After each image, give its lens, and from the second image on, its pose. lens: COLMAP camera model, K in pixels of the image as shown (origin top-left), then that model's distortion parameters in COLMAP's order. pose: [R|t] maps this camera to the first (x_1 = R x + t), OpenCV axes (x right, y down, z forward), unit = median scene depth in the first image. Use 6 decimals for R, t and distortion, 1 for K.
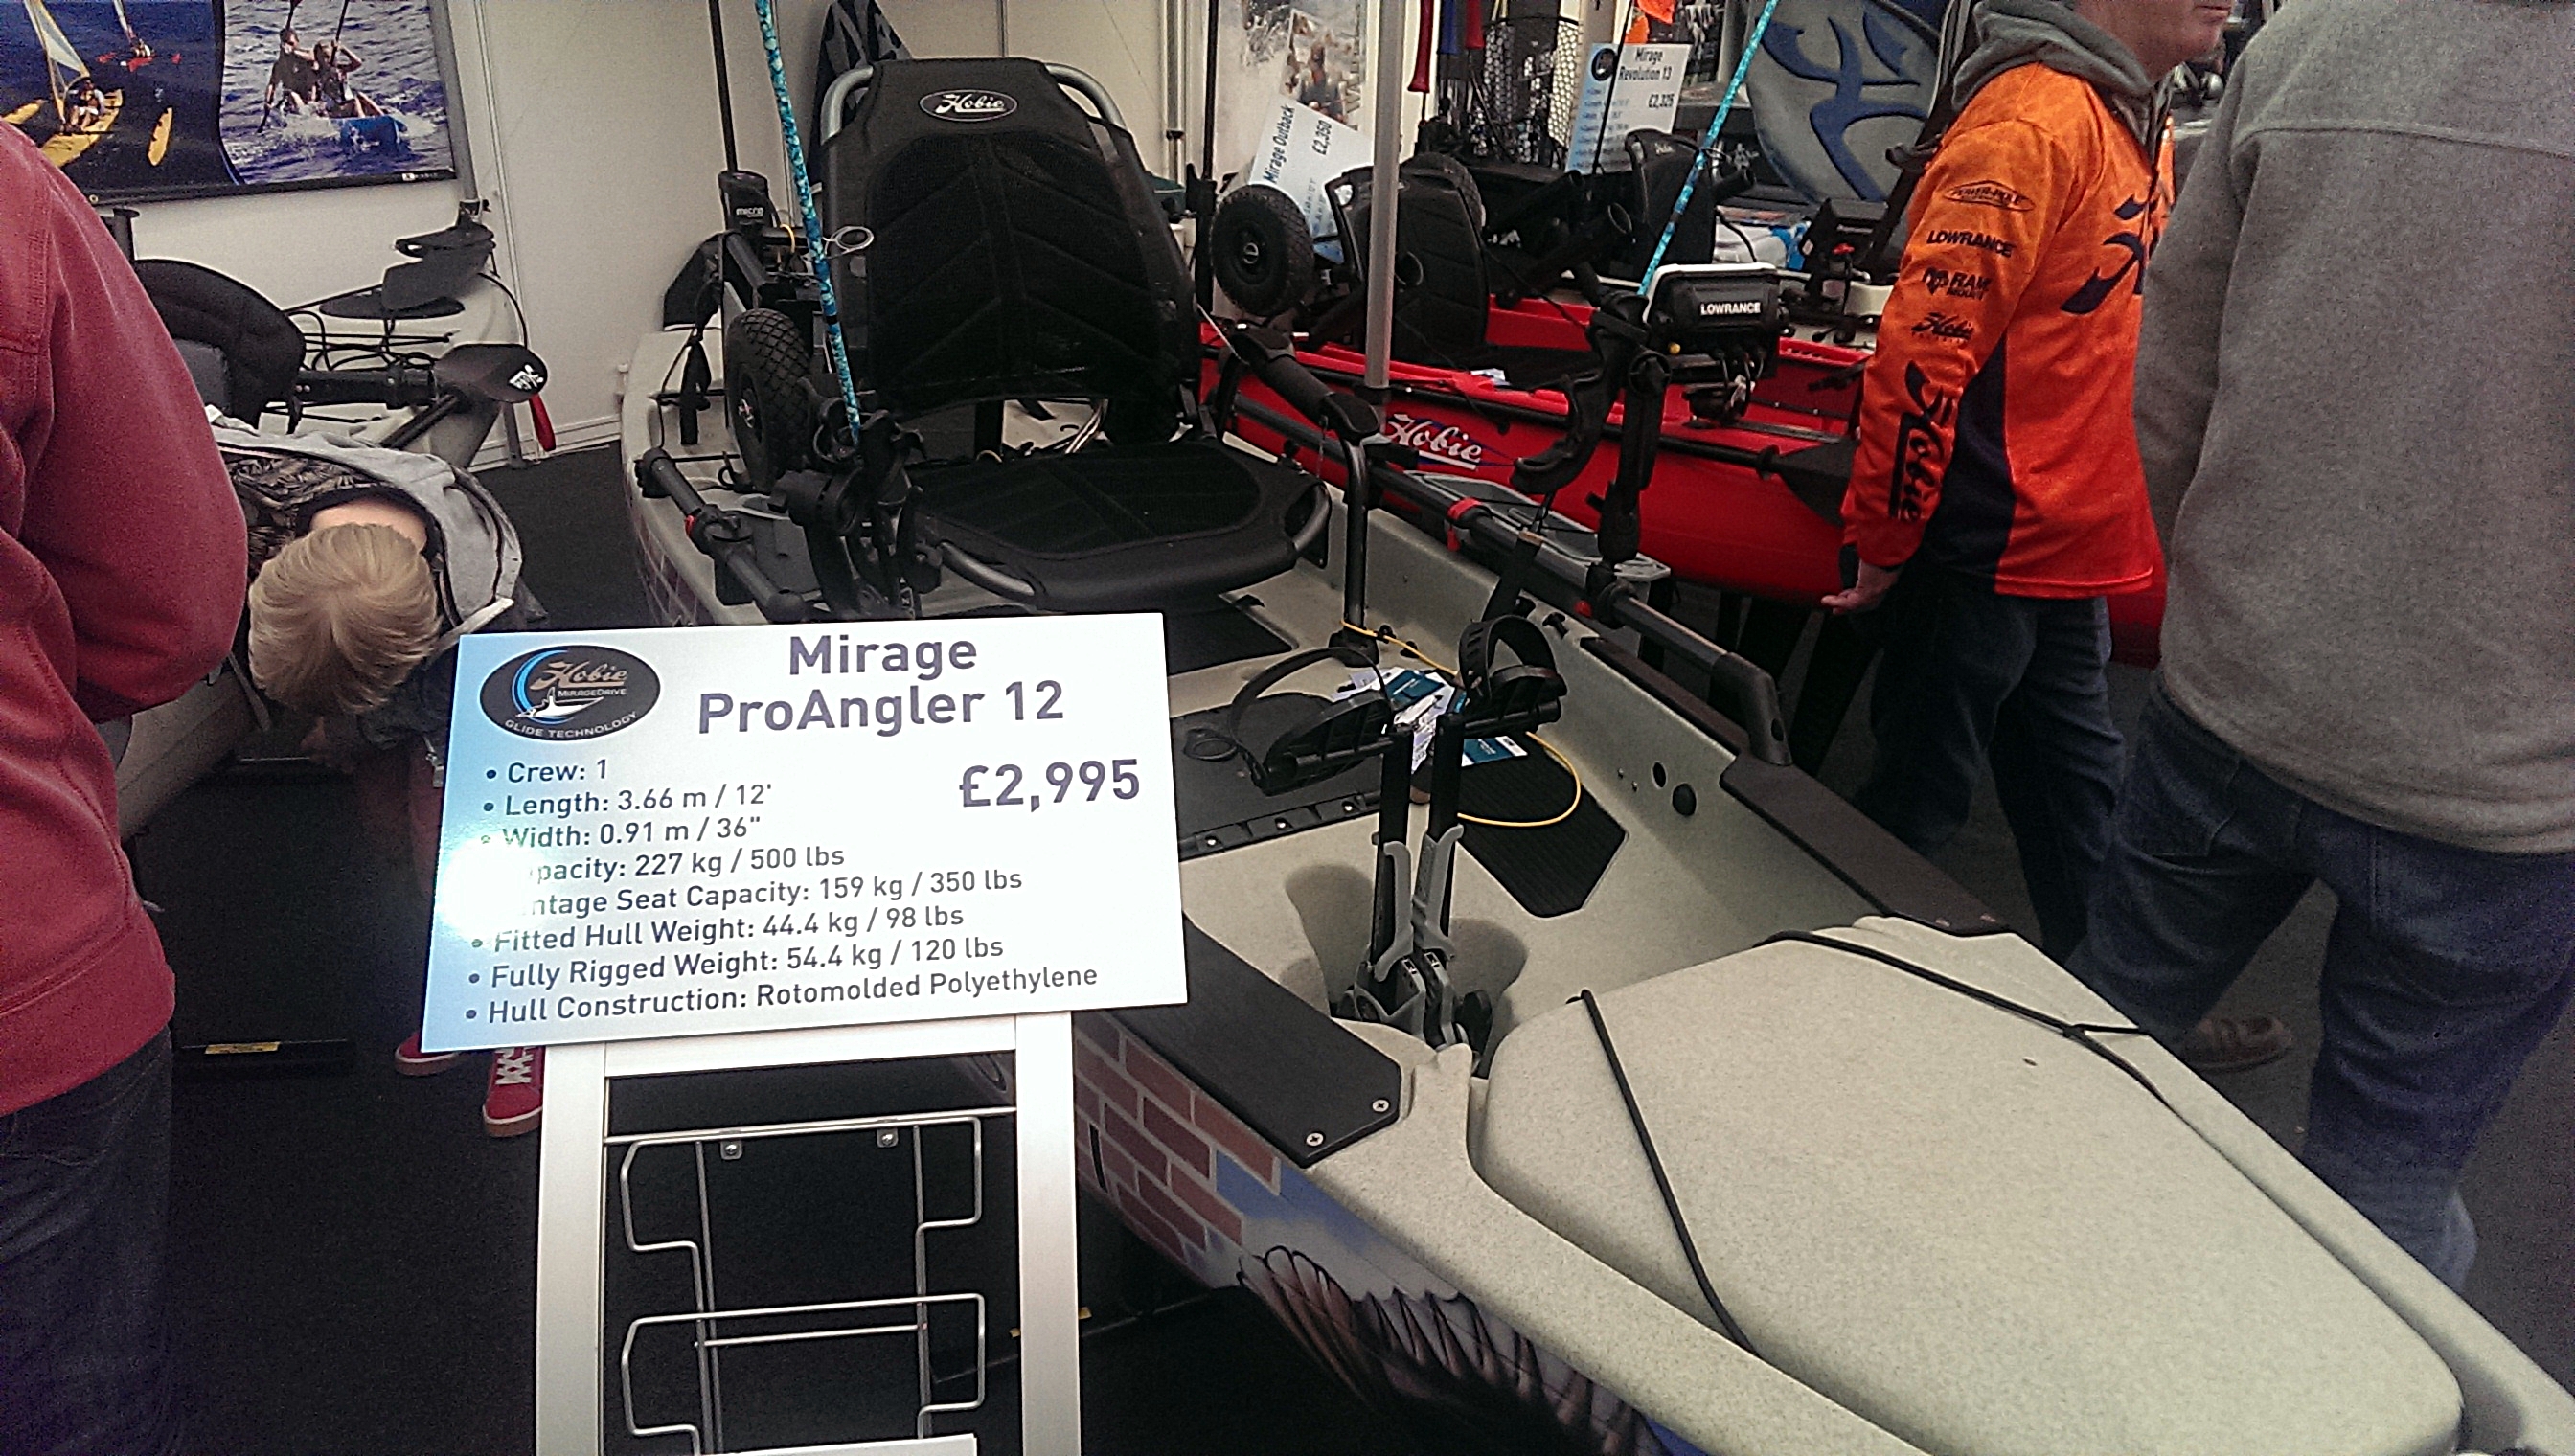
lens RADIAL K [[1886.9, 0, 1289.7], [0, 1886.9, 679.2], [0, 0, 1]] dist [0.031624, 0.001196]
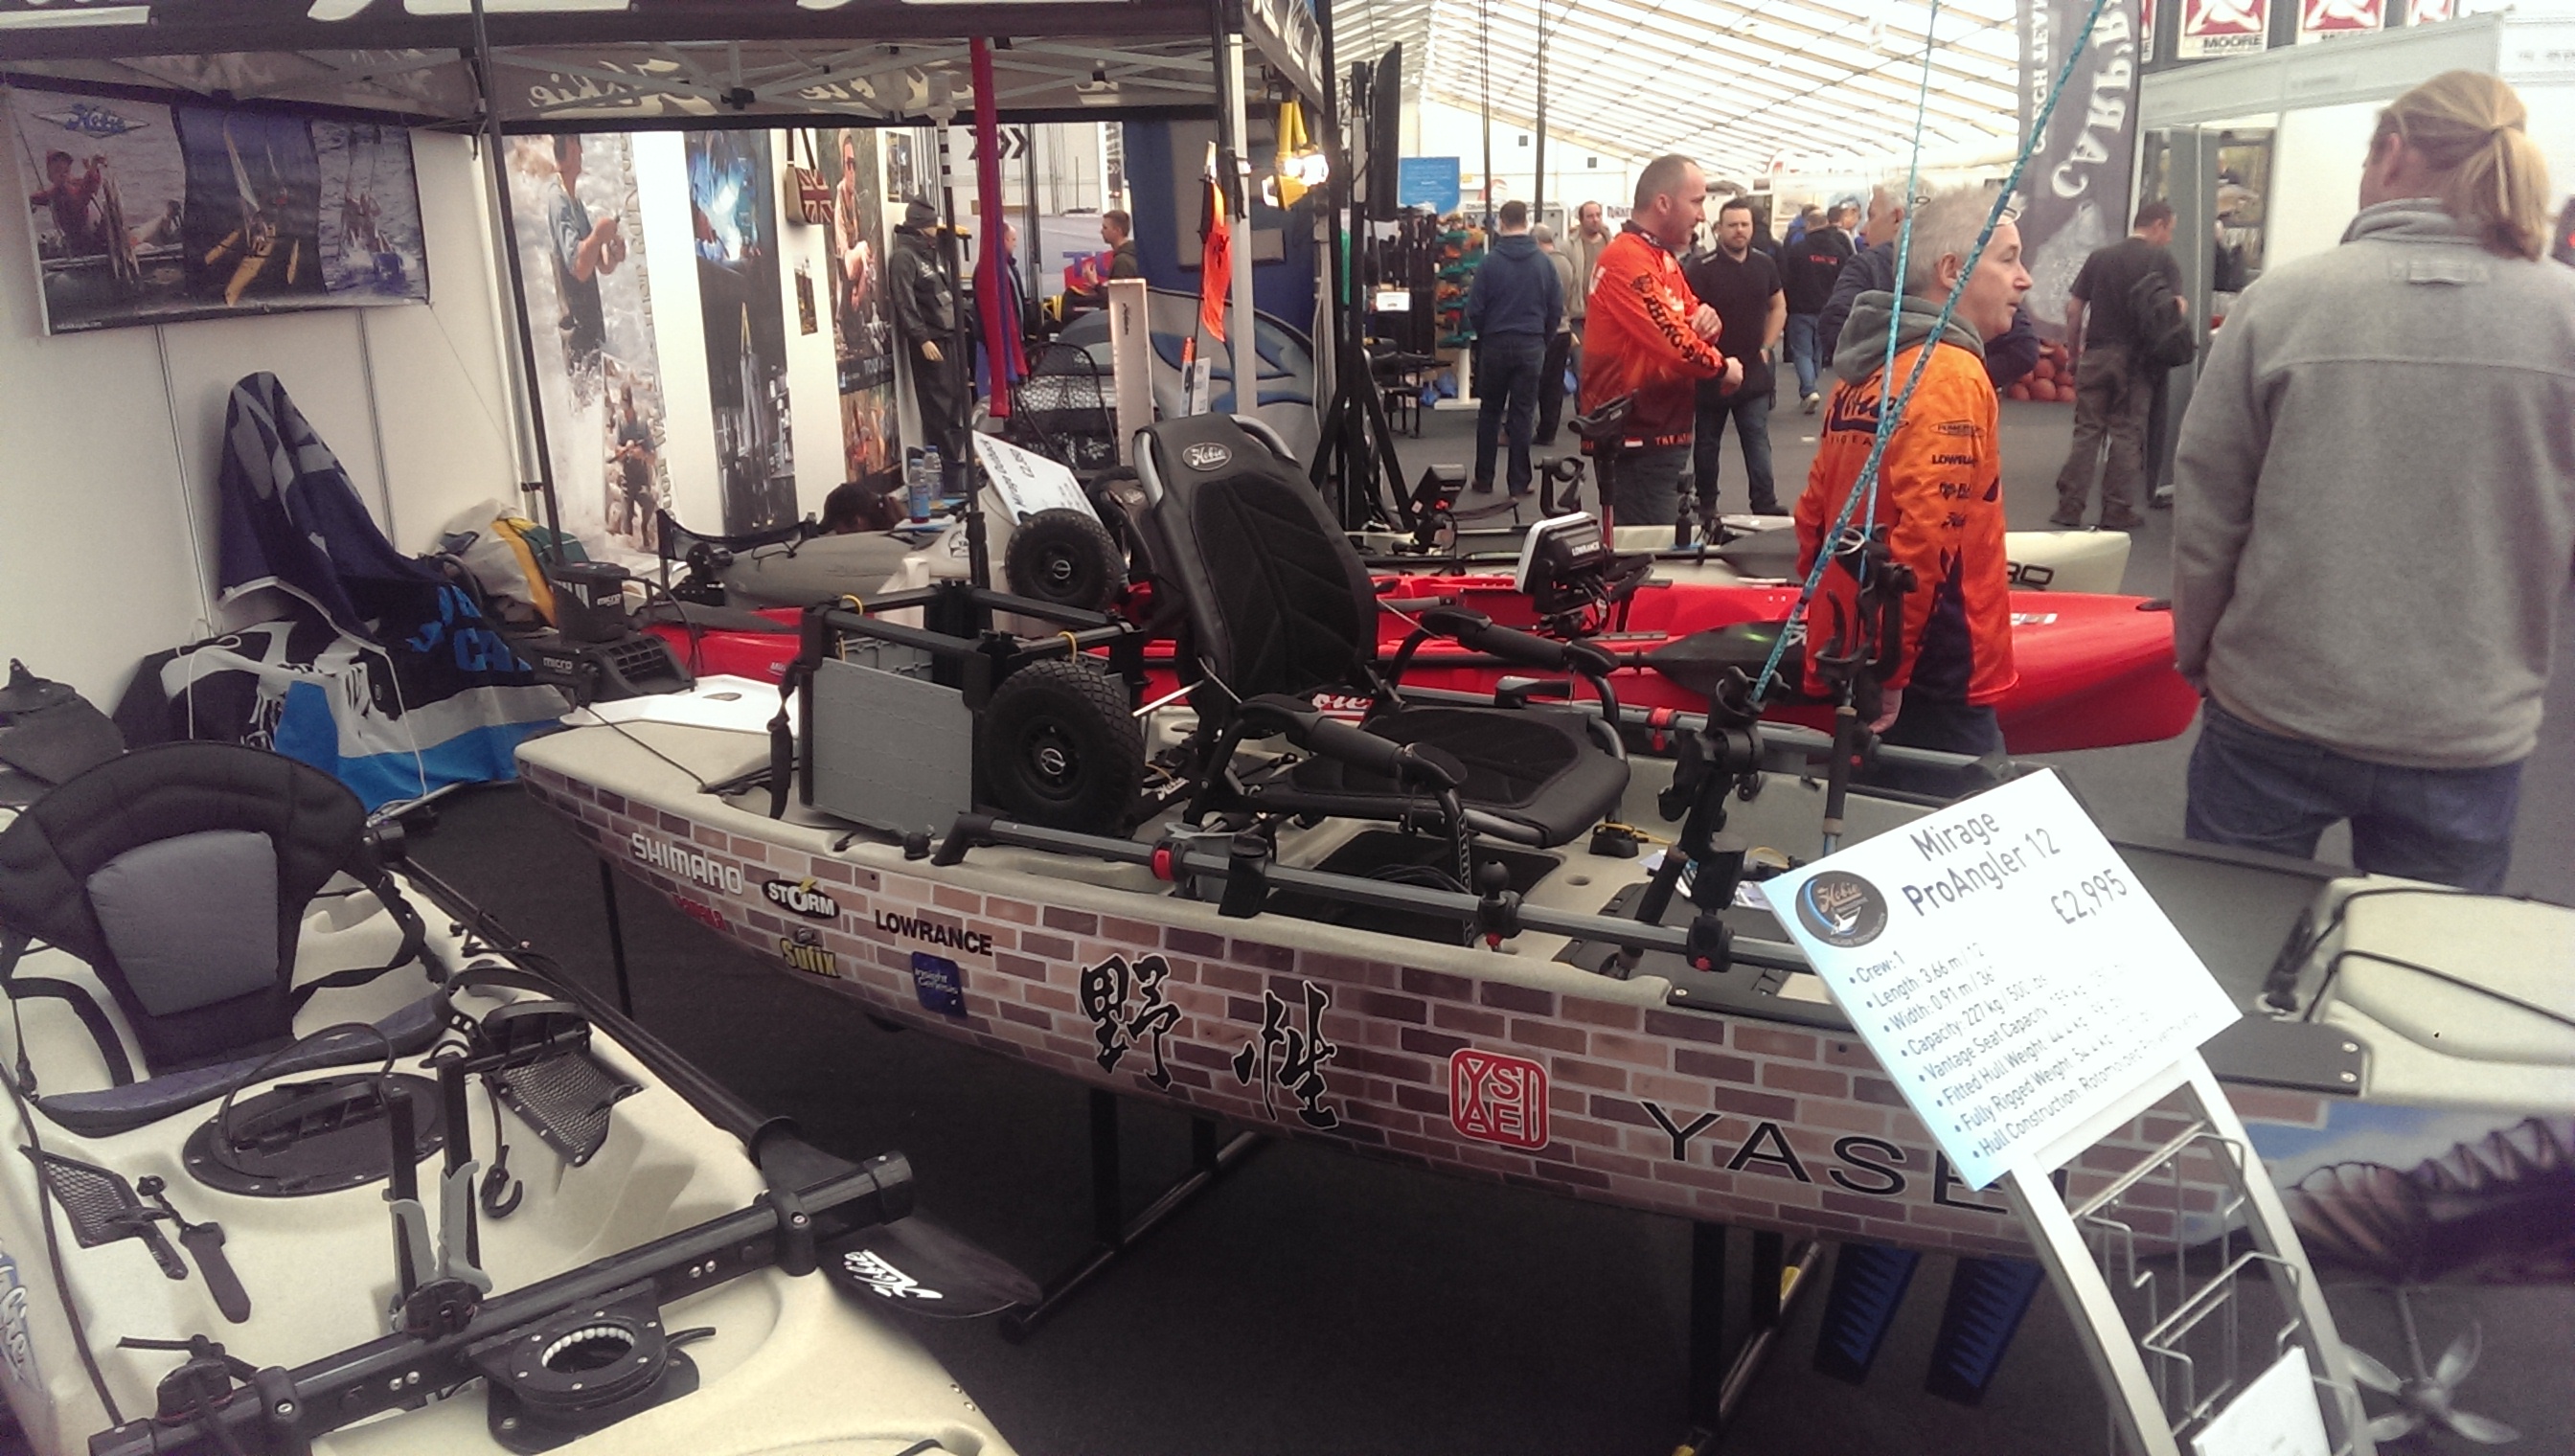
lens RADIAL K [[1844.3, 0, 1287.5], [0, 1844.3, 728.0], [0, 0, 1]] dist [0.104898, -0.144182]
pose [[0.838088, -0.184879, 0.513252, -1.170091], [0.245211, 0.968091, -0.051687, -0.121861], [-0.487319, 0.169173, 0.856680, 0.094750]]
